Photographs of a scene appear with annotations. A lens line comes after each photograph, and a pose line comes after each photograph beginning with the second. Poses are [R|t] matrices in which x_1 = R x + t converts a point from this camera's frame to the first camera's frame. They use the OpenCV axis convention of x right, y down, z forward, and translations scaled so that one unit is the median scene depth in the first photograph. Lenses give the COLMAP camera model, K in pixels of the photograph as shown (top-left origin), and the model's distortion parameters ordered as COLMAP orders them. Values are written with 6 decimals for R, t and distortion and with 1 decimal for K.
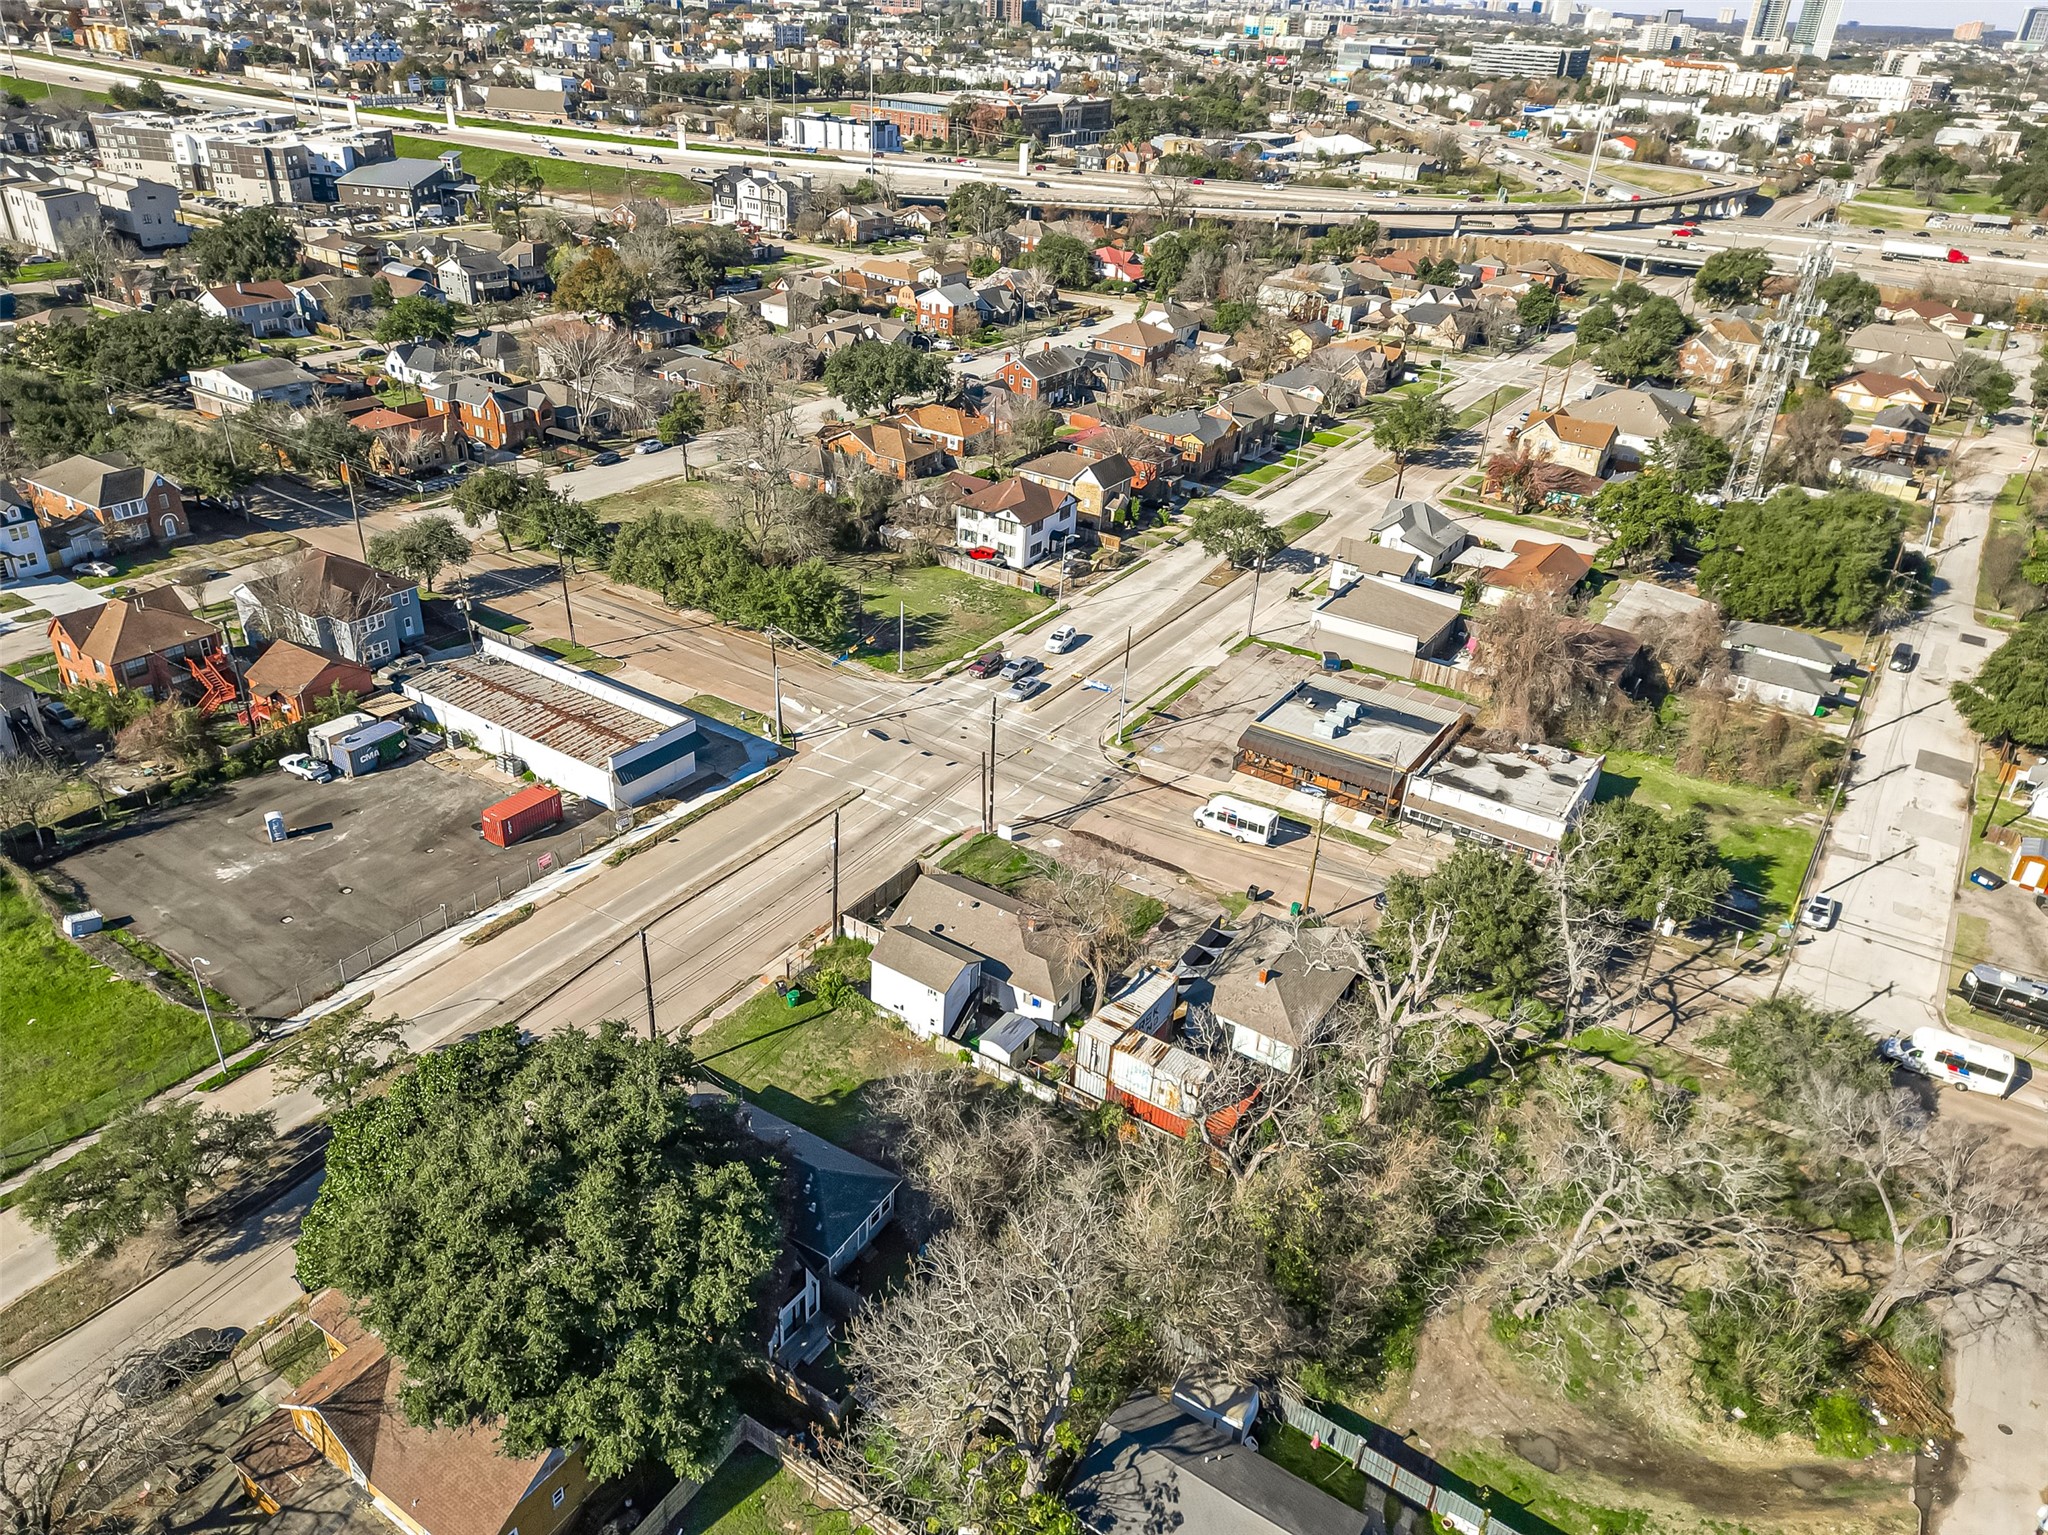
lens RADIAL K [[1410.1, 0, 1024.0], [0, 1410.1, 767.5], [0, 0, 1]] dist [0.049113, -0.042713]
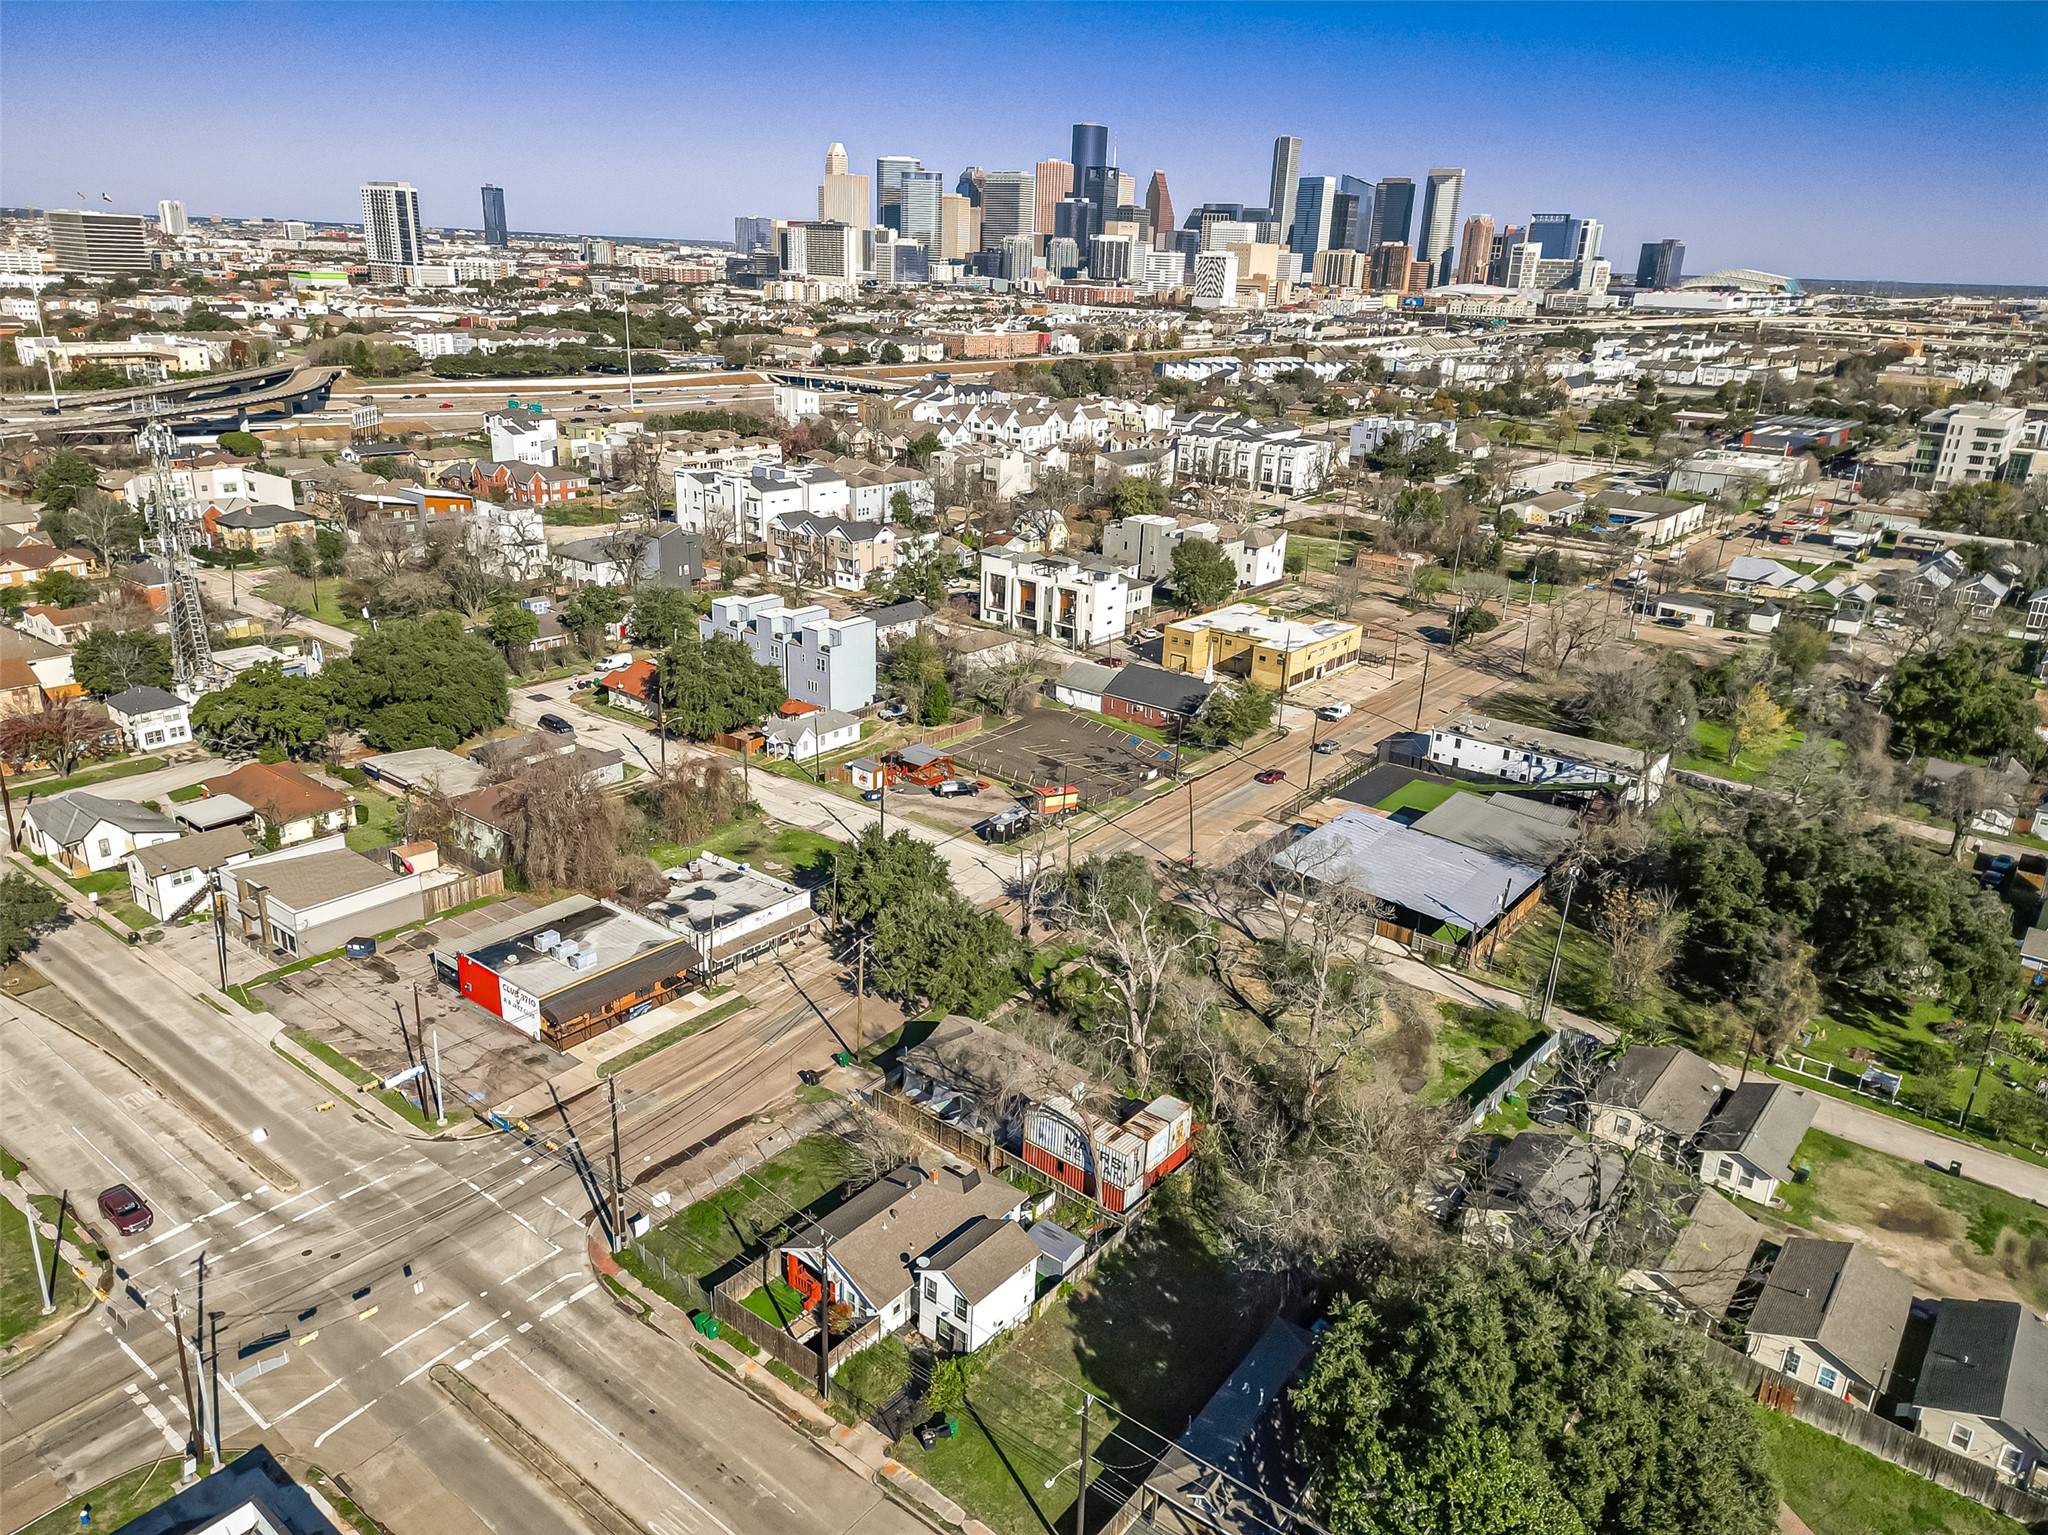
lens RADIAL K [[1381.4, 0, 1024.0], [0, 1381.4, 767.5], [0, 0, 1]] dist [0.051201, -0.042555]
pose [[0.104550, -0.384922, 0.917008, -0.416269], [0.449762, 0.840683, 0.301606, -0.211720], [-0.887008, 0.380902, 0.261016, 0.335401]]
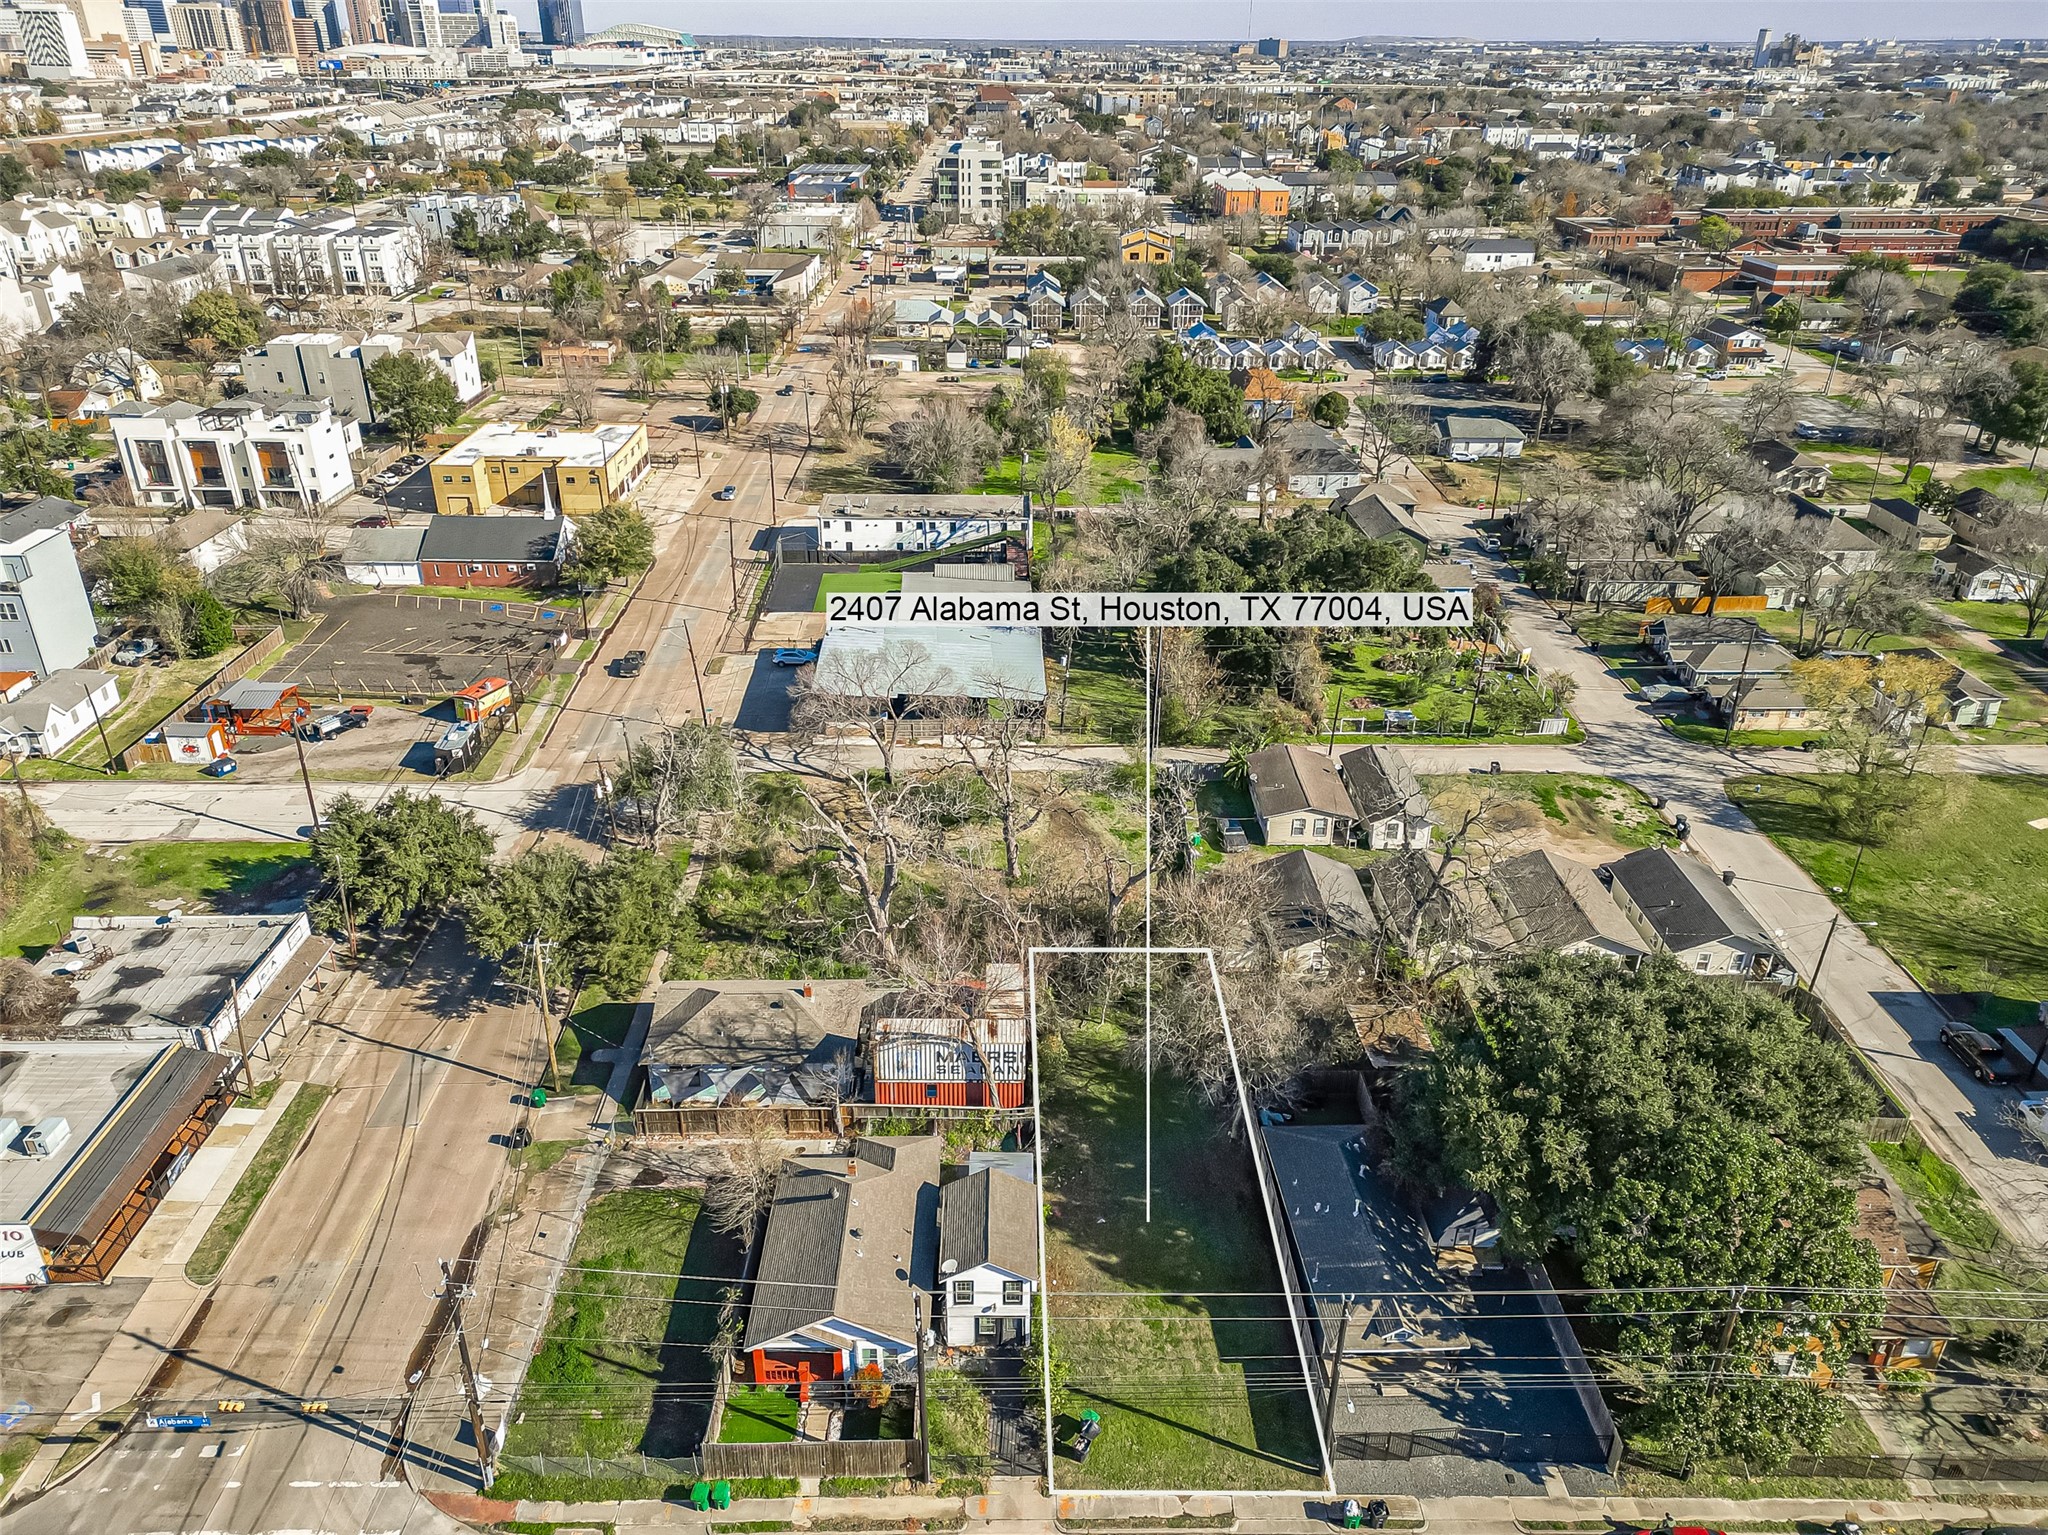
lens RADIAL K [[1410.1, 0, 1024.0], [0, 1410.1, 767.5], [0, 0, 1]] dist [0.049113, -0.042713]
pose [[-0.540940, -0.430497, 0.722535, -0.279355], [0.371077, 0.648782, 0.664368, -0.279985], [-0.754775, 0.627499, -0.191205, 0.529829]]
